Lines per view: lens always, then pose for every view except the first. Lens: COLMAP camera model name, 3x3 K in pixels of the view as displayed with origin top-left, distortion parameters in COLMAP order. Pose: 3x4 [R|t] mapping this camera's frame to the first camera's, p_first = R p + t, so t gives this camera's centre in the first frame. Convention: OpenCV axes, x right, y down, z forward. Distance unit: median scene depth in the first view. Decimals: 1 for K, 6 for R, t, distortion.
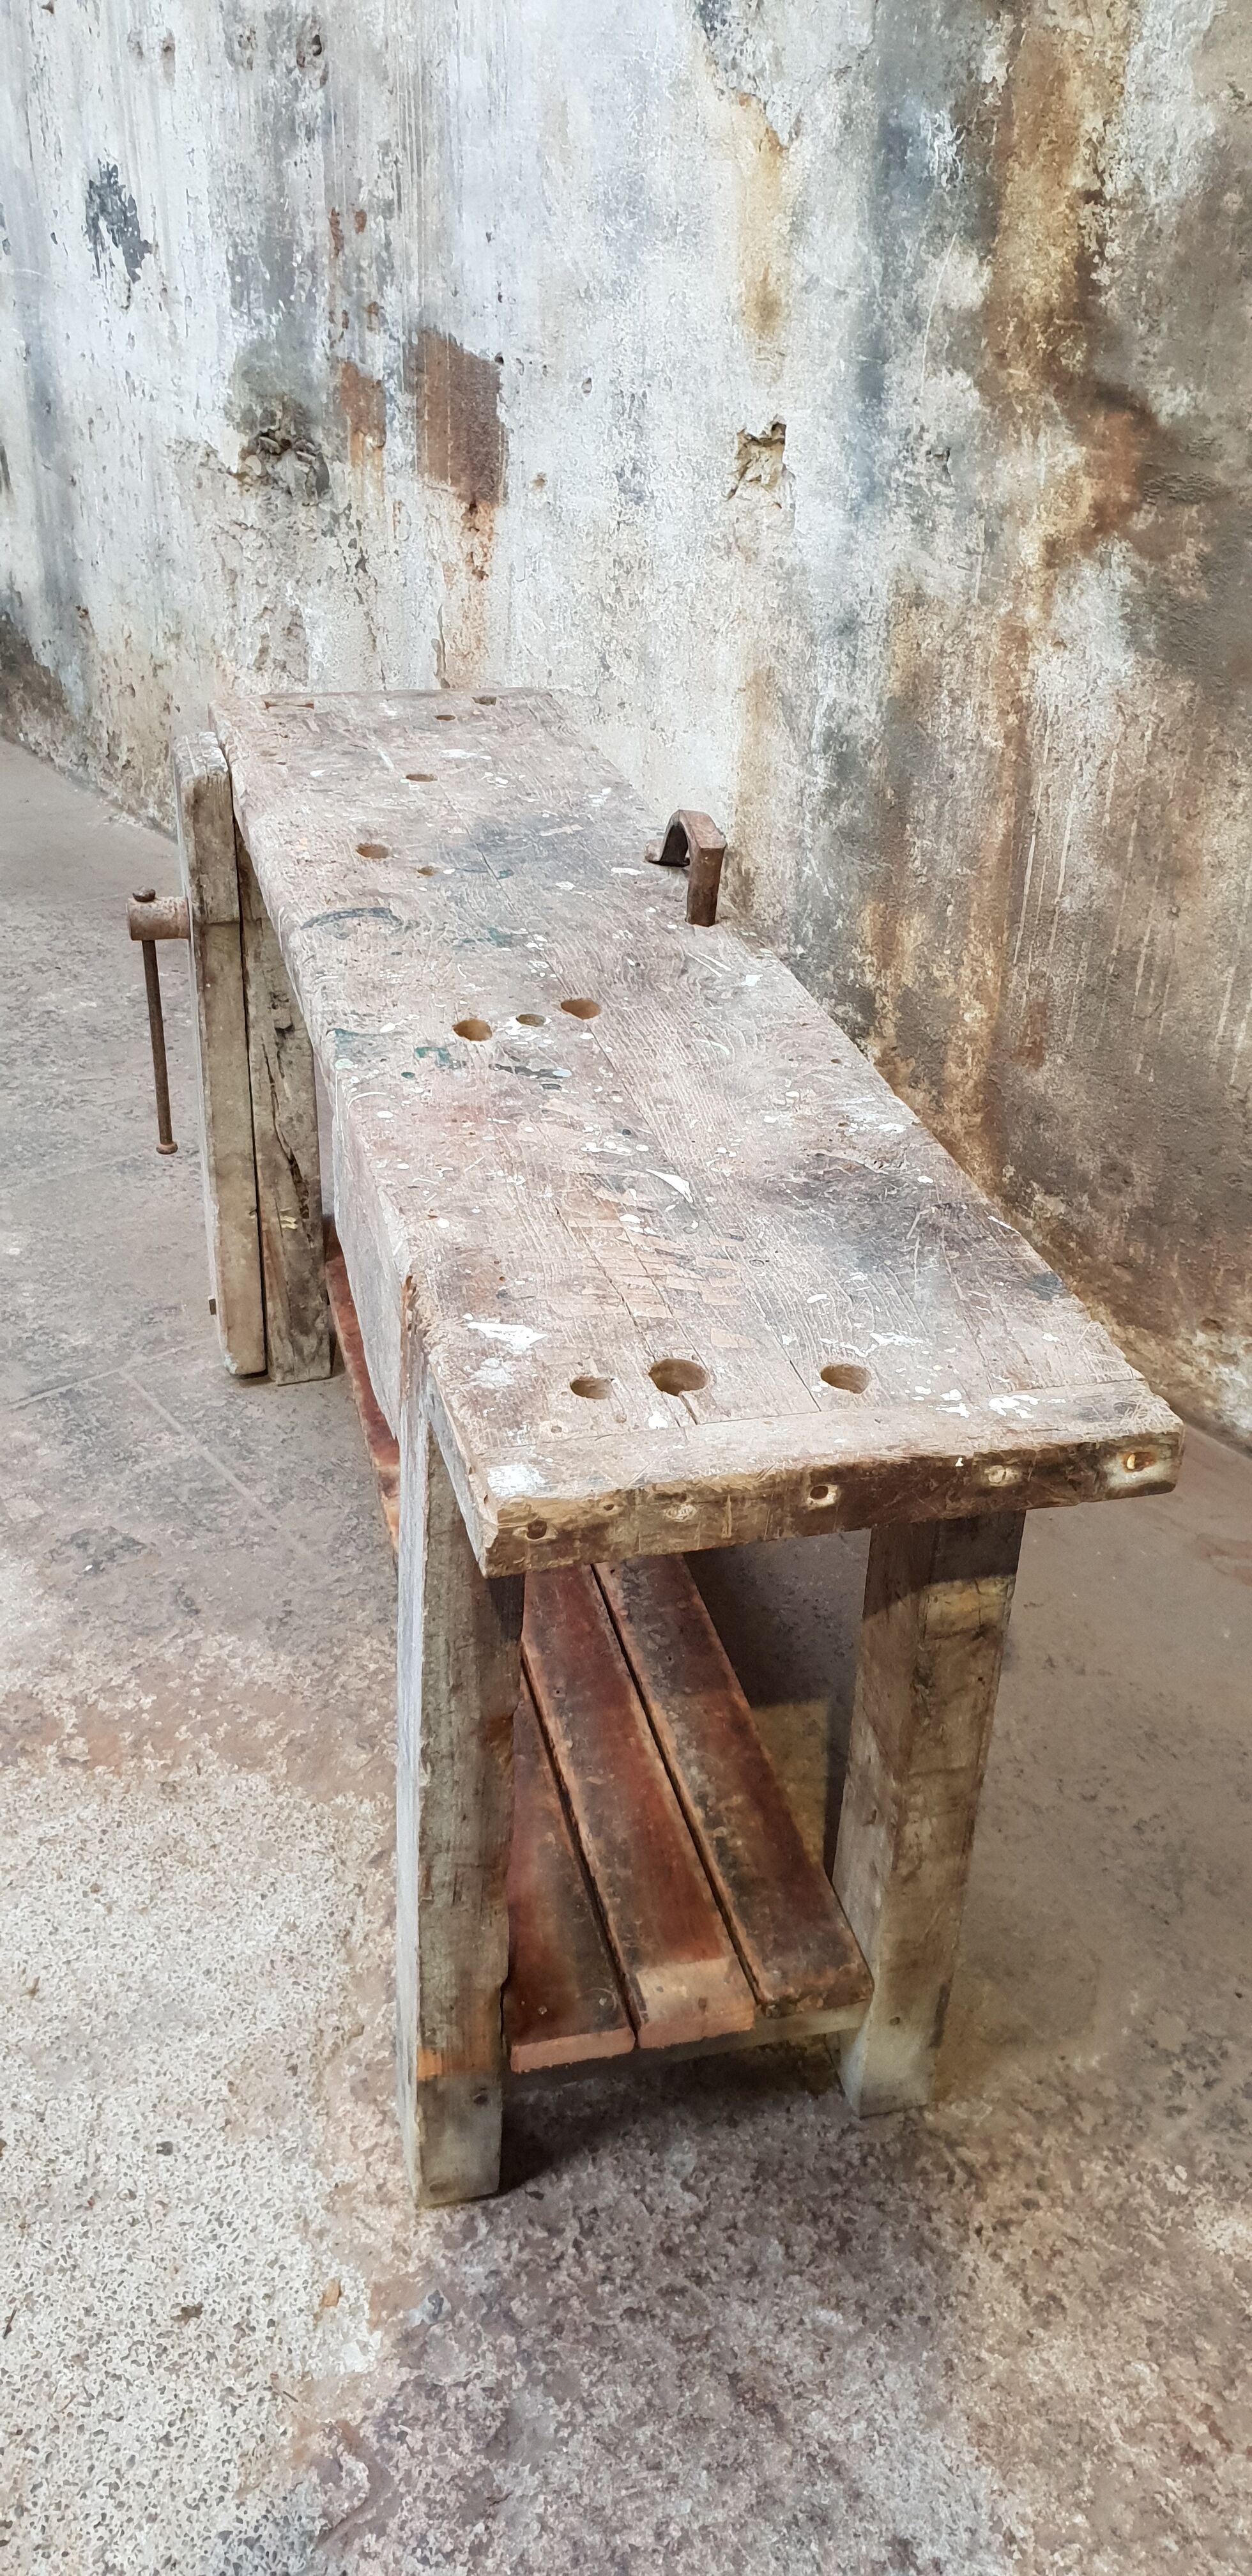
lens RADIAL K [[2024.6, 0, 640.2], [0, 2024.6, 1244.3], [0, 0, 1]] dist [0.016611, -0.018625]
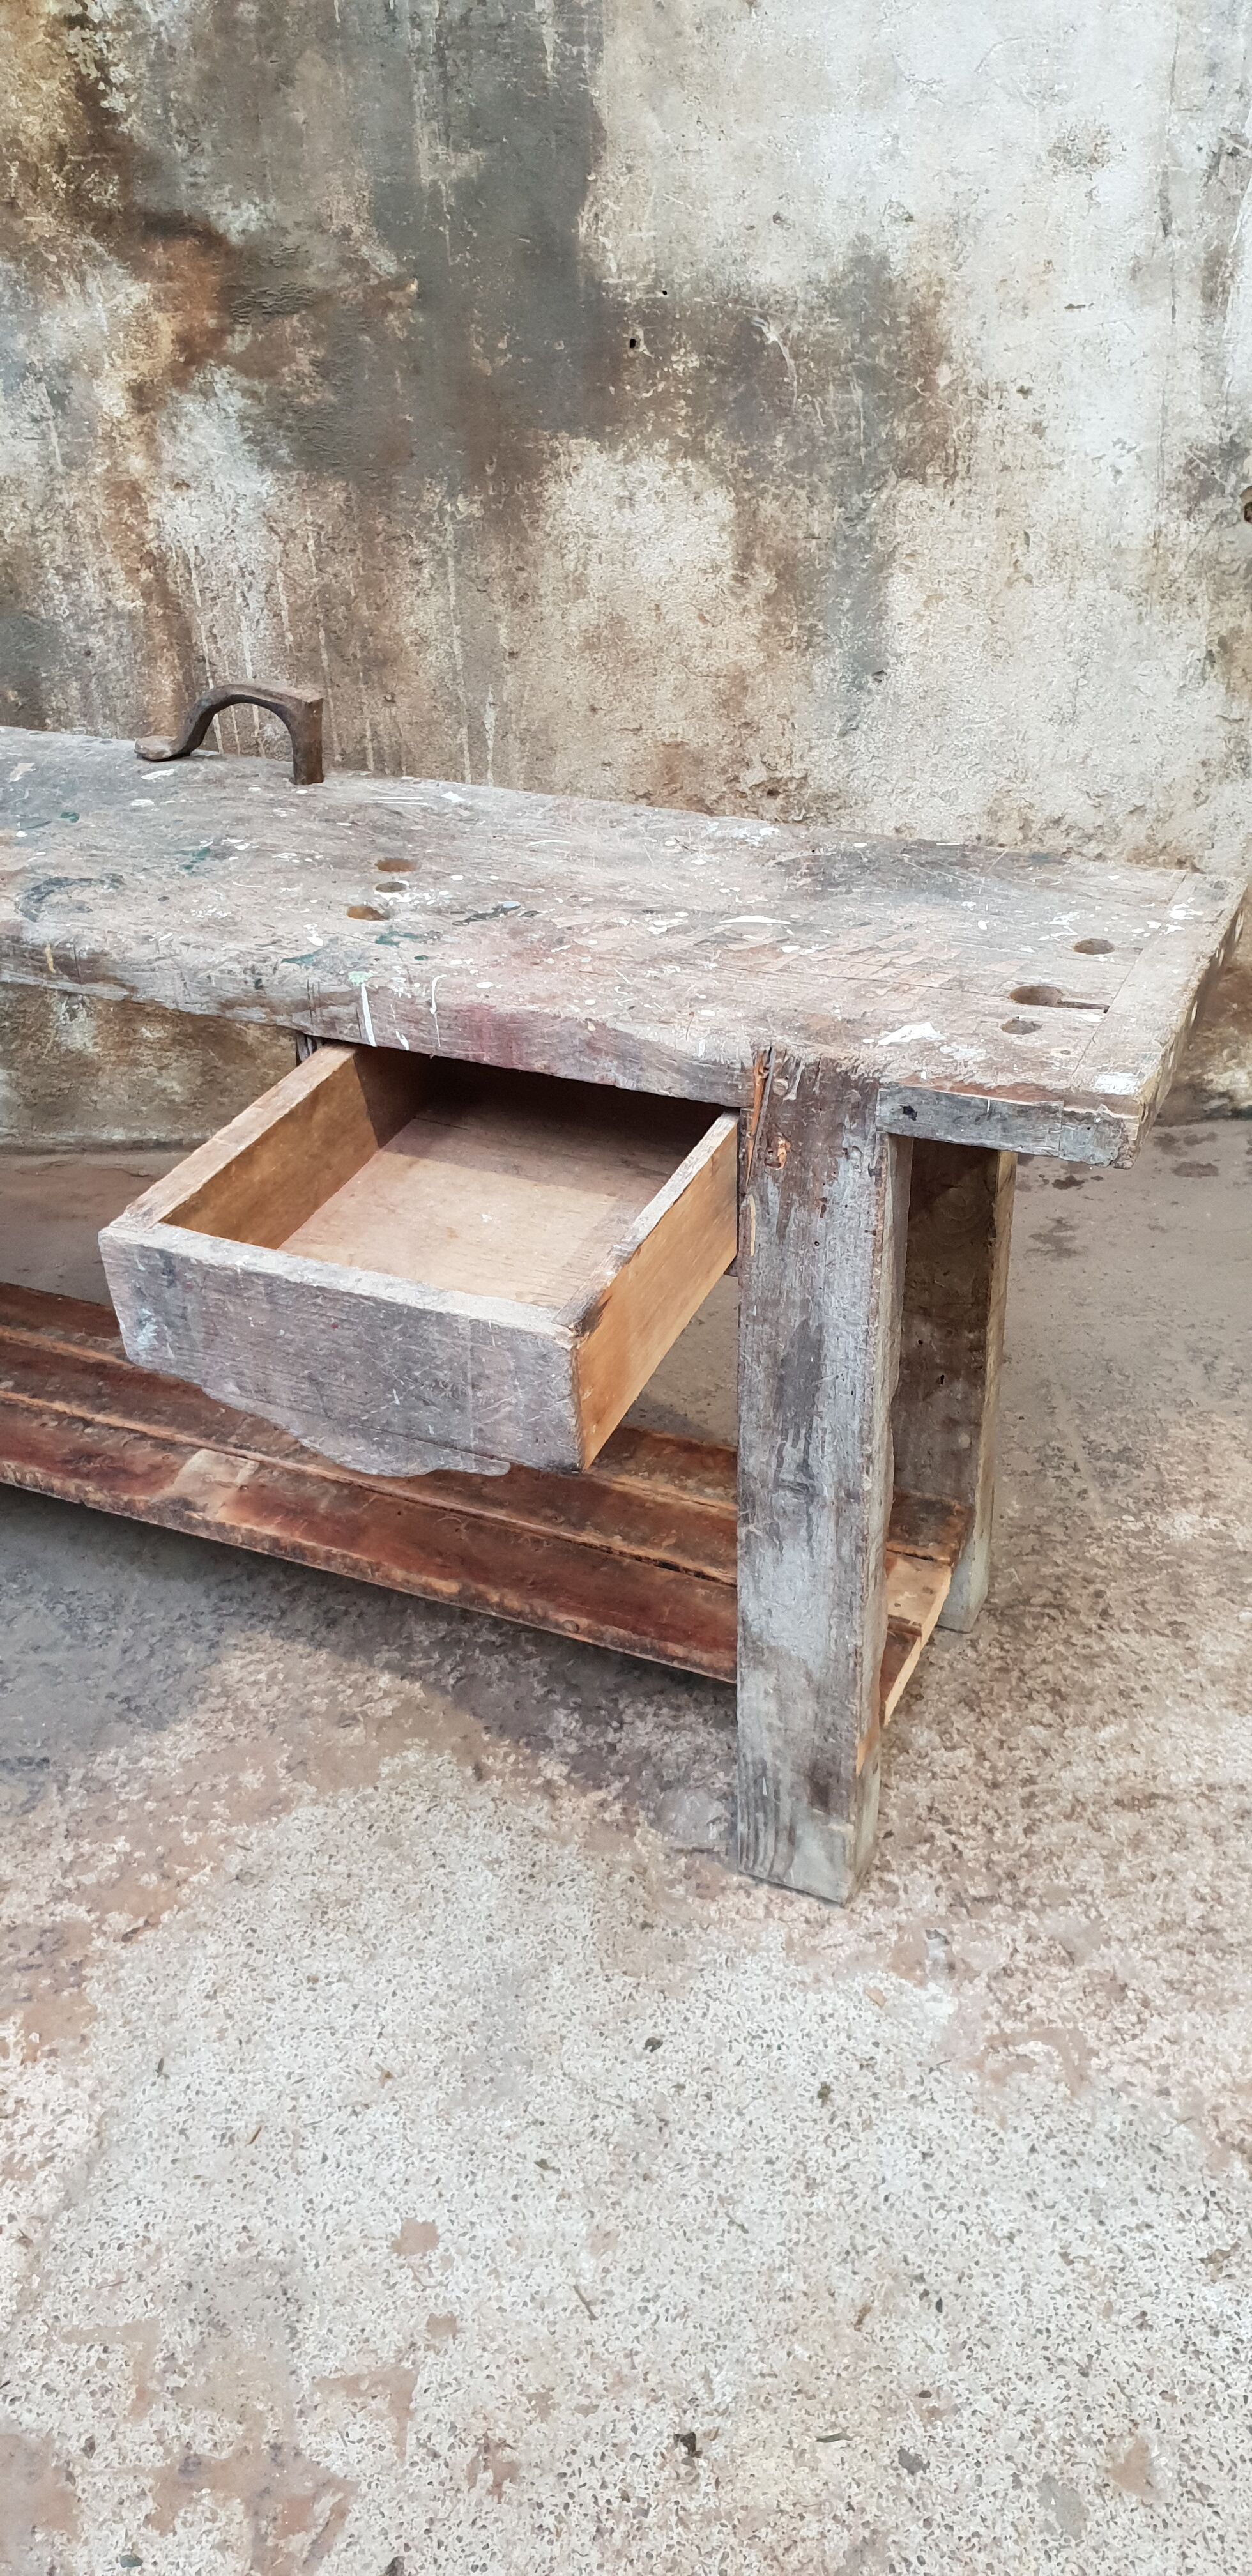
lens RADIAL K [[2024.6, 0, 675.7], [0, 2024.6, 1301.5], [0, 0, 1]] dist [0.016611, -0.018625]
pose [[0.609429, -0.474632, 0.635076, -0.511826], [0.427999, 0.871220, 0.240402, -0.084071], [-0.667393, 0.125304, 0.734088, 0.152753]]
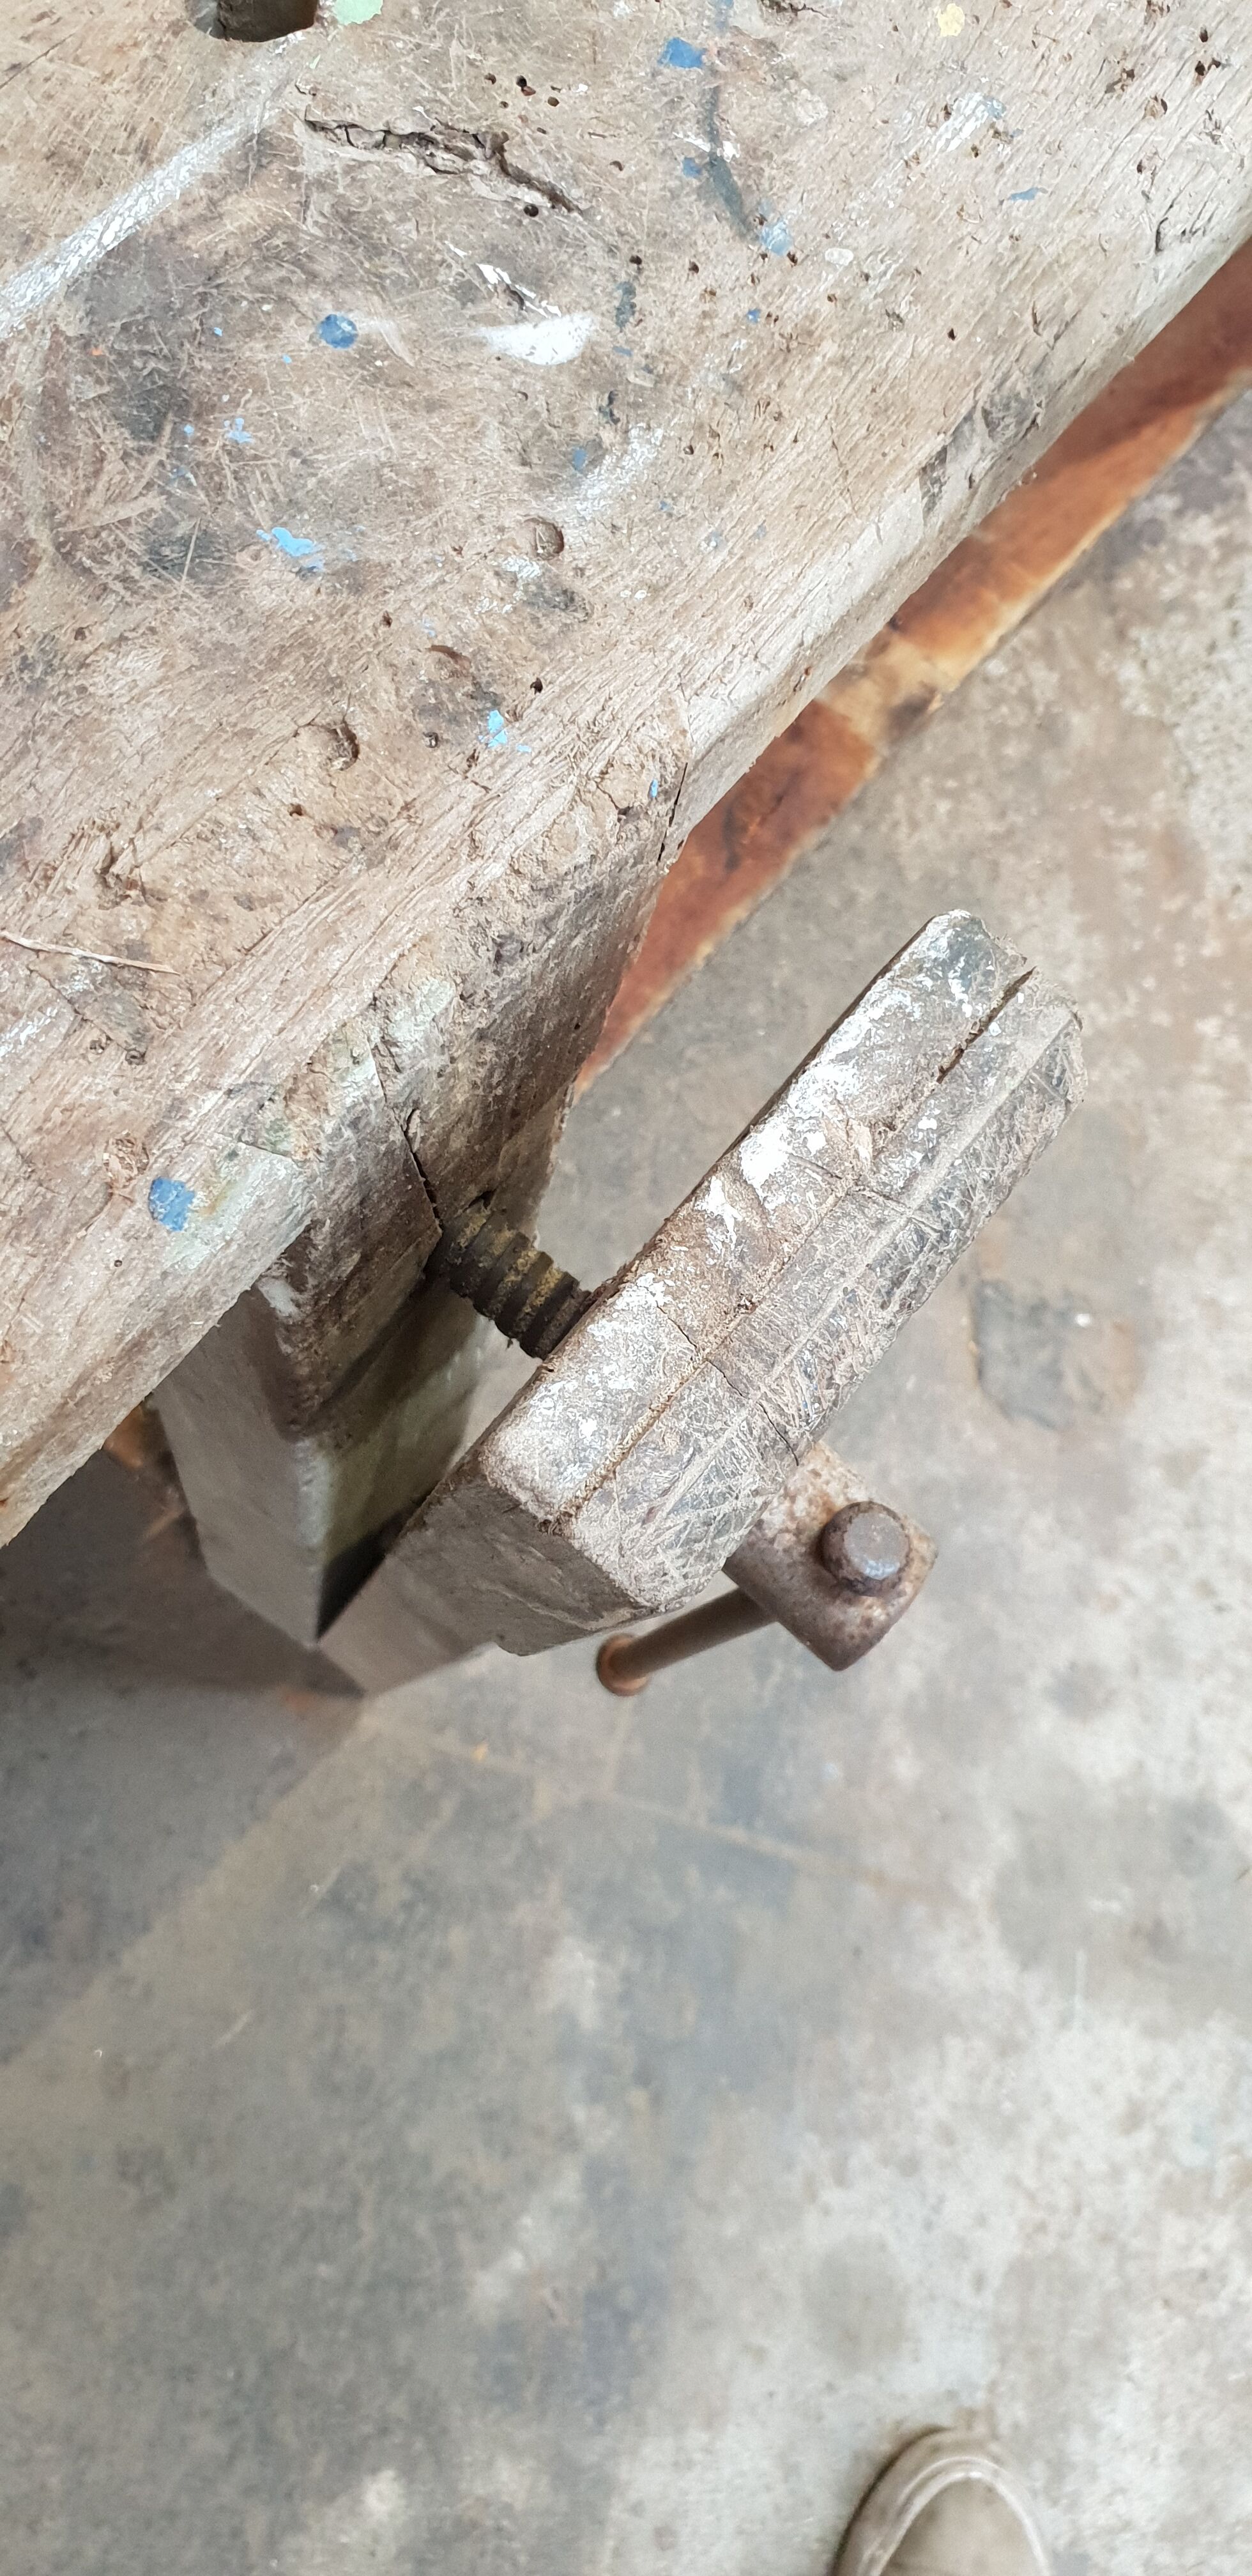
lens RADIAL K [[2024.6, 0, 622.7], [0, 2024.6, 1230.4], [0, 0, 1]] dist [0.016611, -0.018625]
pose [[-0.567313, -0.813180, 0.129977, -0.258614], [0.234889, -0.008509, 0.971985, -0.421553], [-0.789293, 0.581950, 0.195835, 0.992288]]
